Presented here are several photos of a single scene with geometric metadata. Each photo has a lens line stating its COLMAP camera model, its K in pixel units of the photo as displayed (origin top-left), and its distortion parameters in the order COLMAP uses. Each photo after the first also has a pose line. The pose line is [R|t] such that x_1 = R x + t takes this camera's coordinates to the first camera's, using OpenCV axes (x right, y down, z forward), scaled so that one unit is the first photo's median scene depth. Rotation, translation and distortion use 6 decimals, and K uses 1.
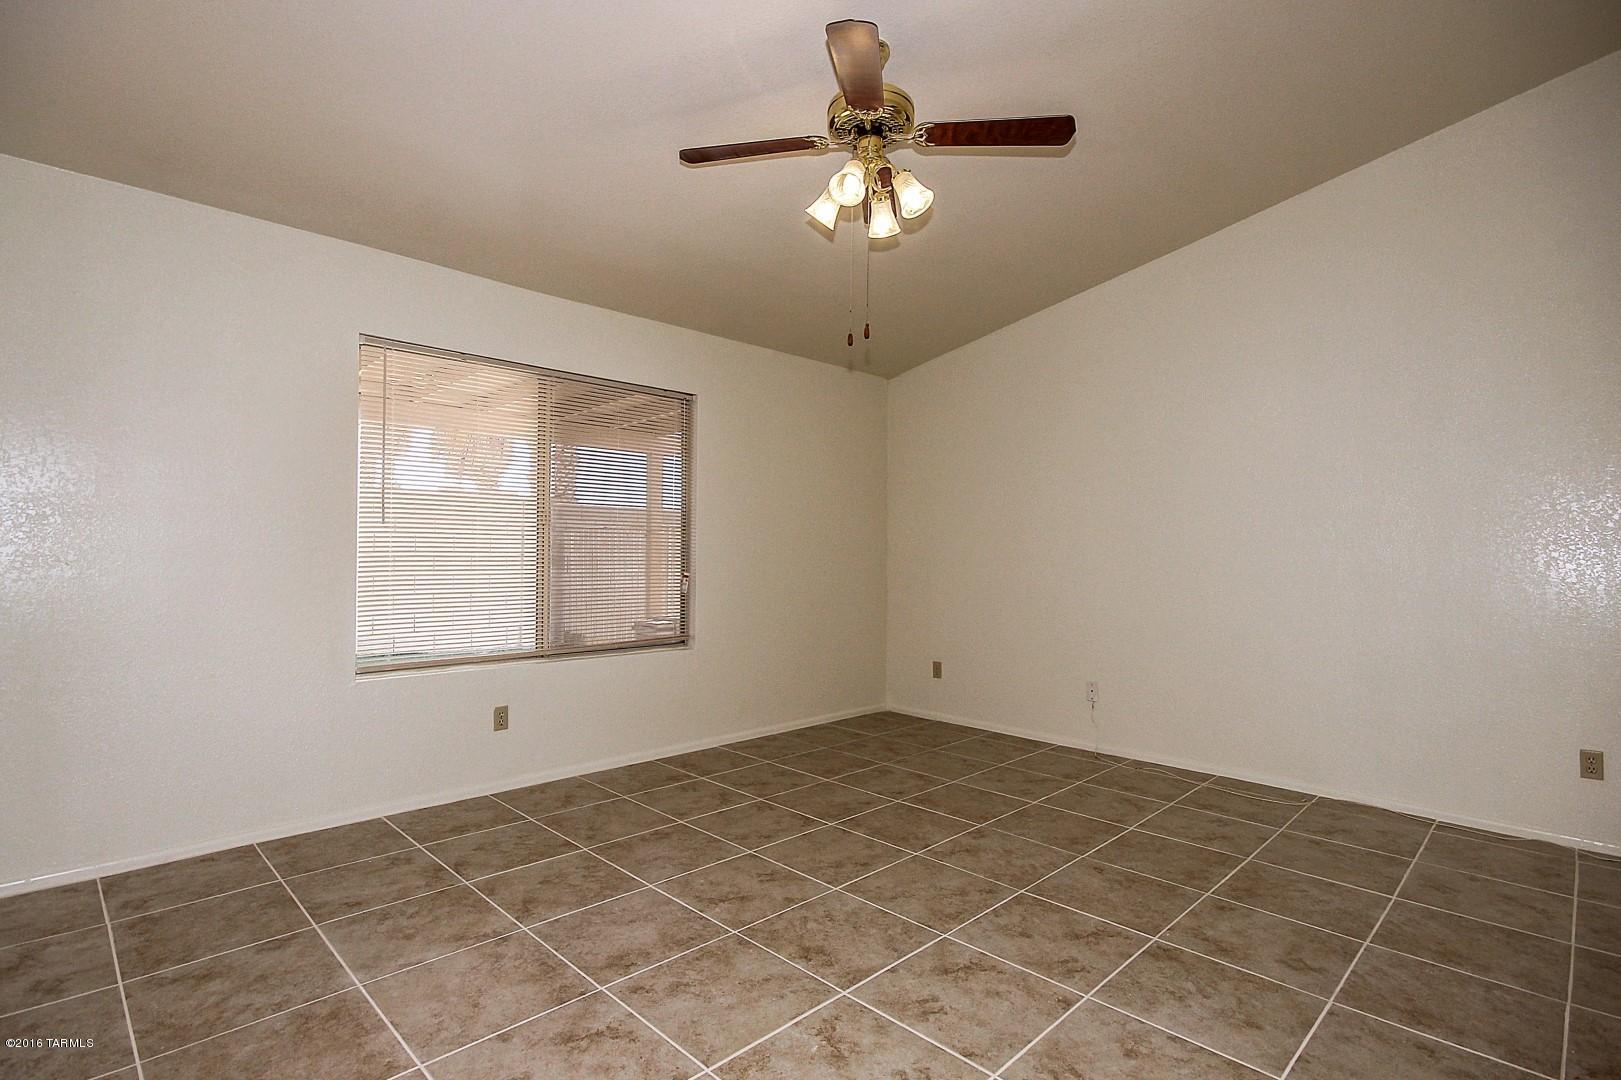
lens RADIAL K [[787.3, 0, 807.8], [0, 787.3, 532.9], [0, 0, 1]] dist [-0.002258, -0.001814]
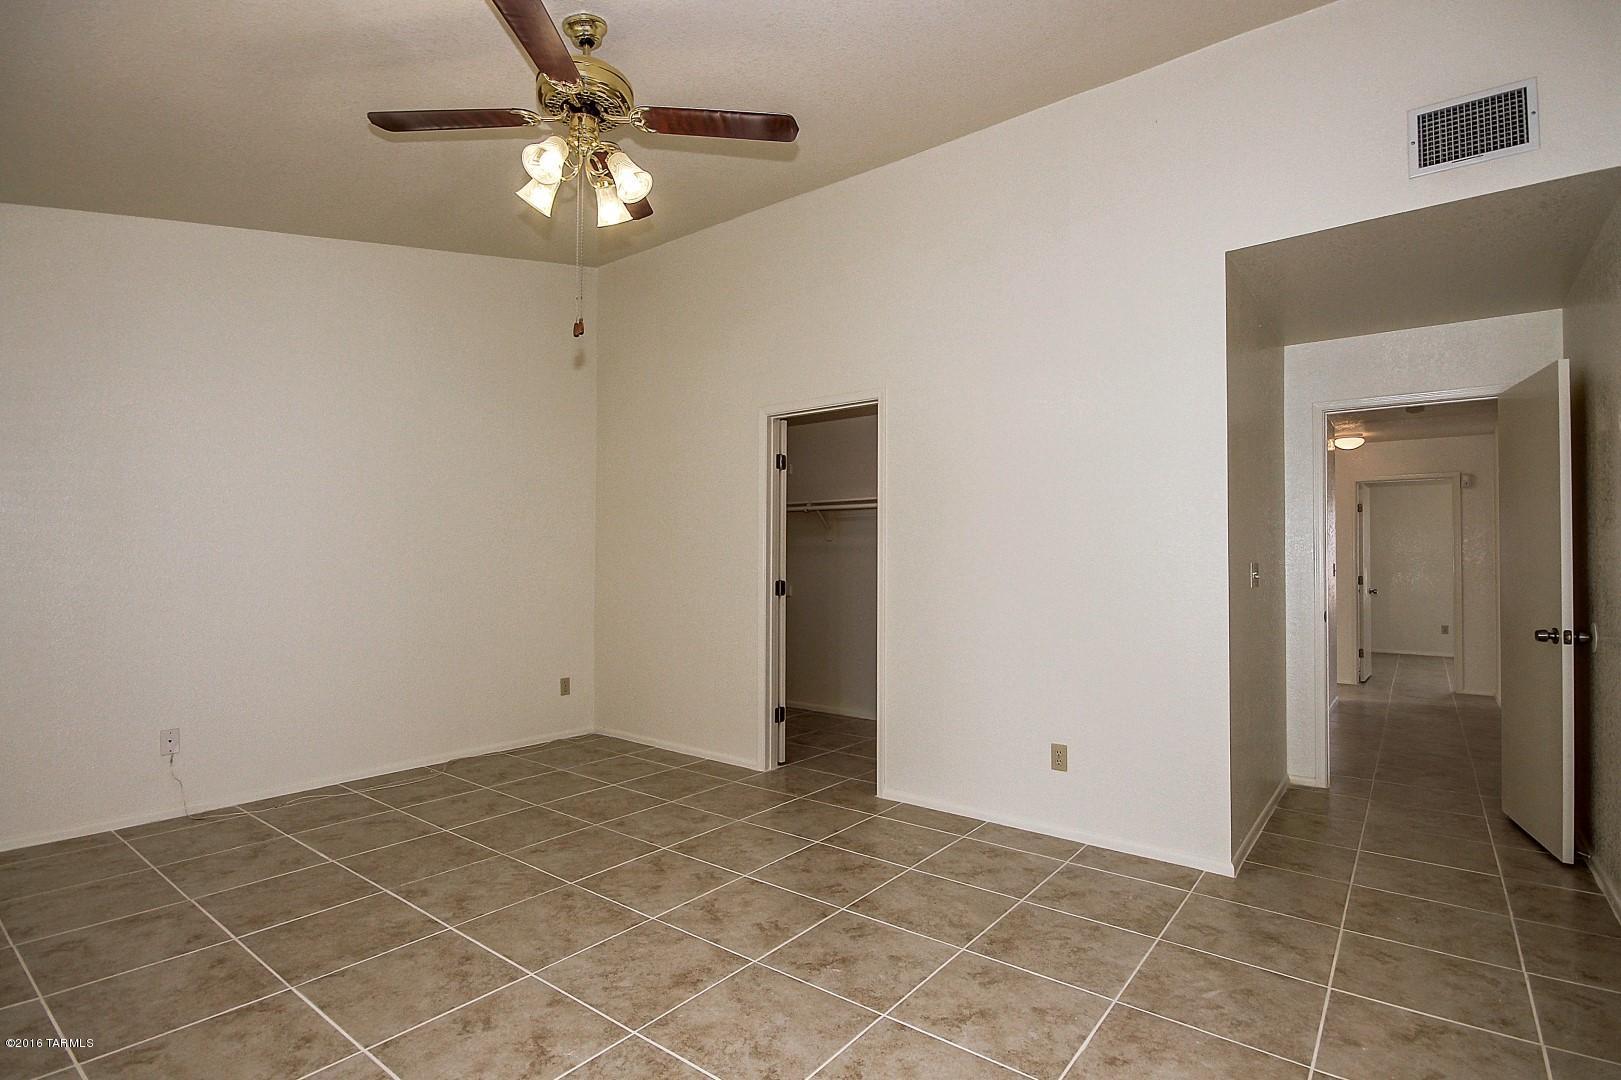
lens RADIAL K [[787.3, 0, 807.8], [0, 787.3, 532.9], [0, 0, 1]] dist [-0.002258, -0.001814]
pose [[-0.124627, 0.020231, 0.991997, -0.820319], [-0.026294, 0.999374, -0.023684, -0.001602], [-0.991855, -0.029036, -0.124017, 0.814039]]
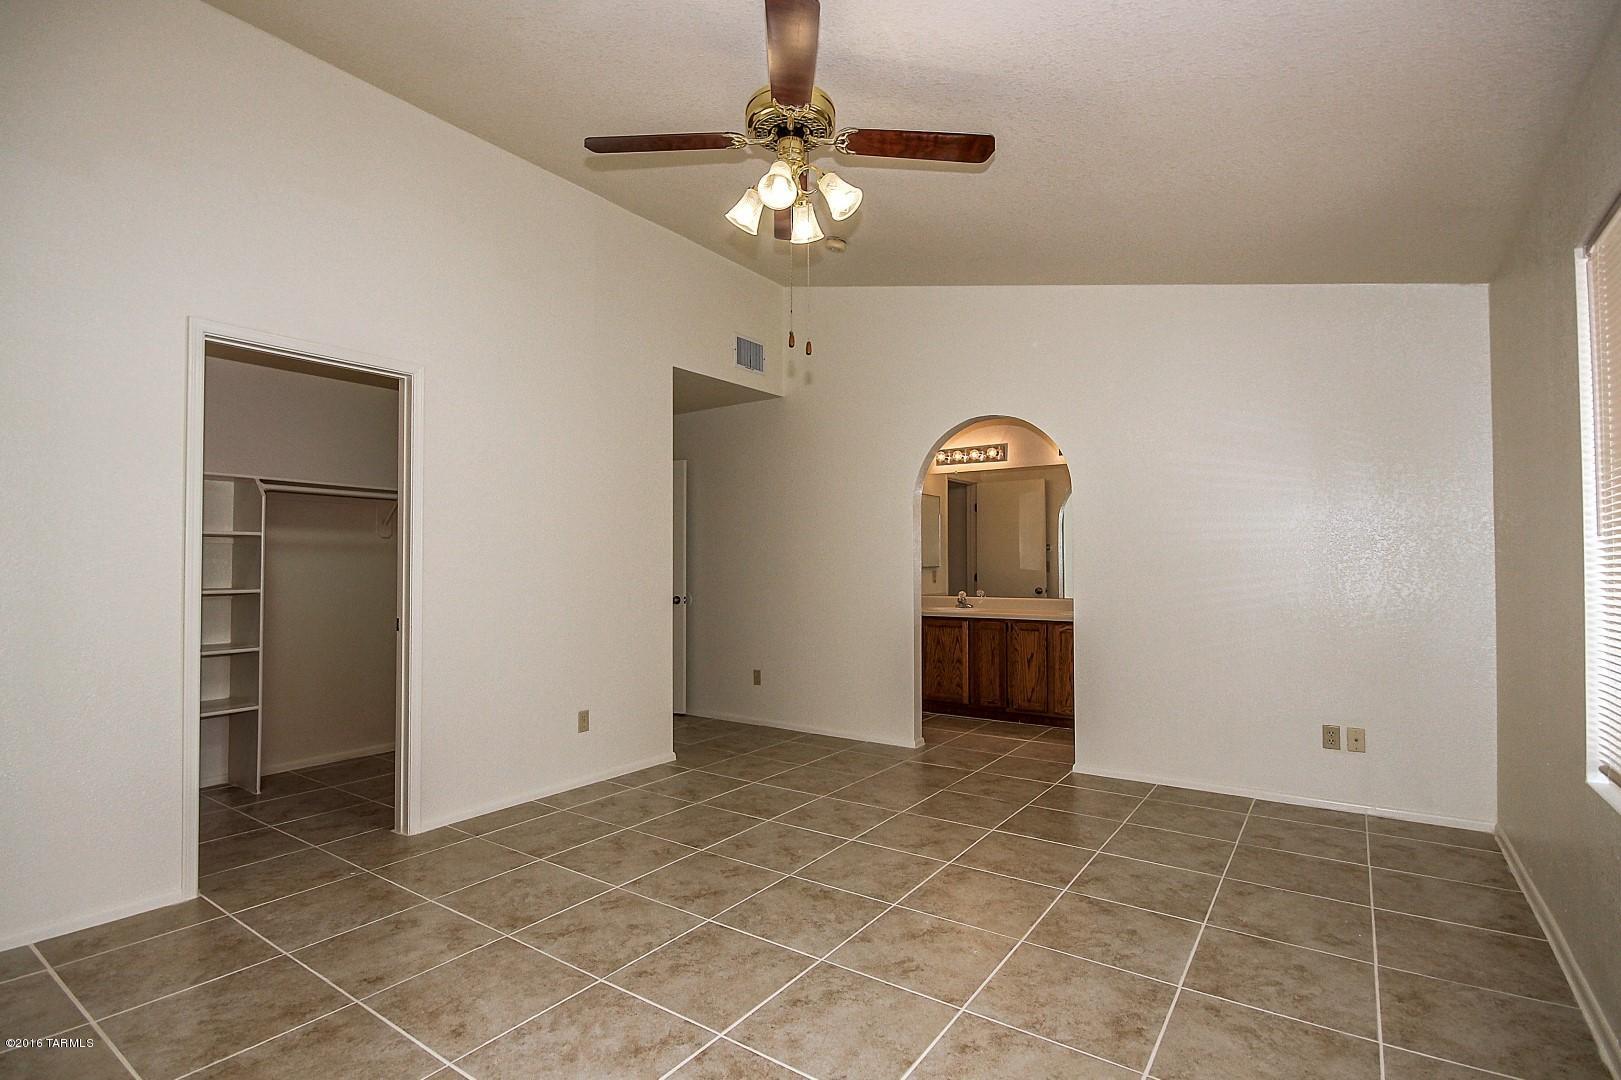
lens RADIAL K [[773.1, 0, 810.5], [0, 773.1, 540.0], [0, 0, 1]] dist [-0.012986, -0.000431]
pose [[-0.983816, -0.017690, -0.178308, 0.204192], [-0.008559, 0.998618, -0.051852, 0.033919], [0.178979, -0.049487, -0.982608, 1.824876]]
